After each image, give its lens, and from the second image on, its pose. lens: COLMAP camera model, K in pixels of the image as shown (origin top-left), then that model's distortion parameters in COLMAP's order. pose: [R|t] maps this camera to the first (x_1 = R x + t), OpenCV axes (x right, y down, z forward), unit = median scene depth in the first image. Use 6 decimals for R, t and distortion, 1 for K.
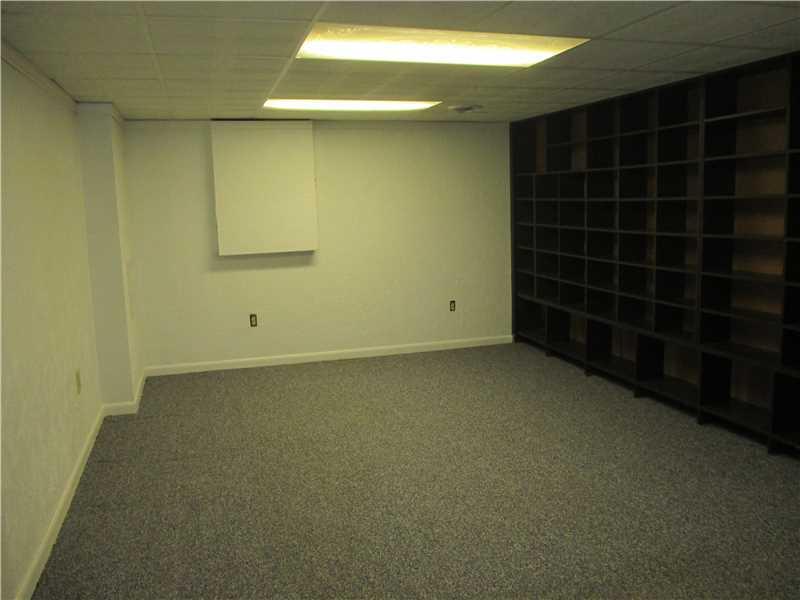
lens RADIAL K [[656.1, 0, 403.0], [0, 656.1, 274.5], [0, 0, 1]] dist [-0.089888, 0.081704]
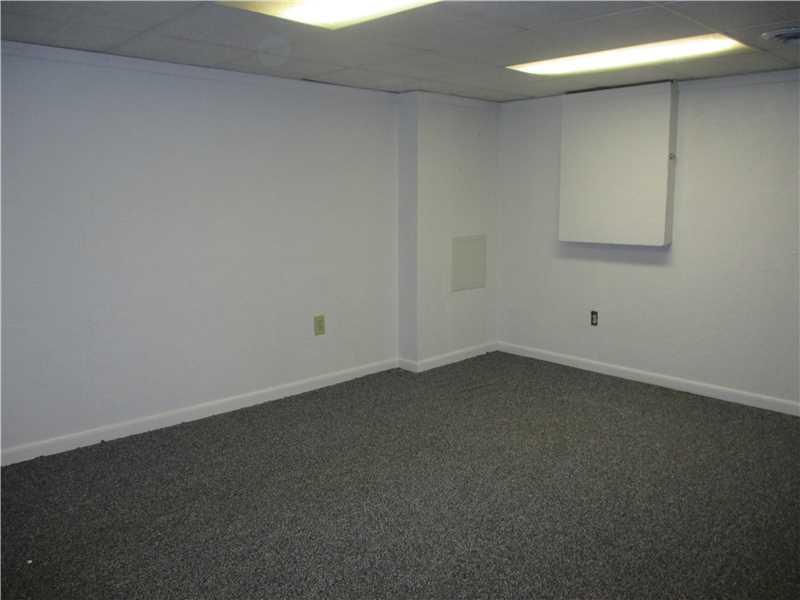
lens RADIAL K [[656.1, 0, 403.0], [0, 656.1, 274.5], [0, 0, 1]] dist [-0.089888, 0.081704]
pose [[0.444614, 0.136108, -0.885321, 0.446786], [-0.113723, 0.988967, 0.094930, -0.044236], [0.888474, 0.058474, 0.455187, 0.384907]]
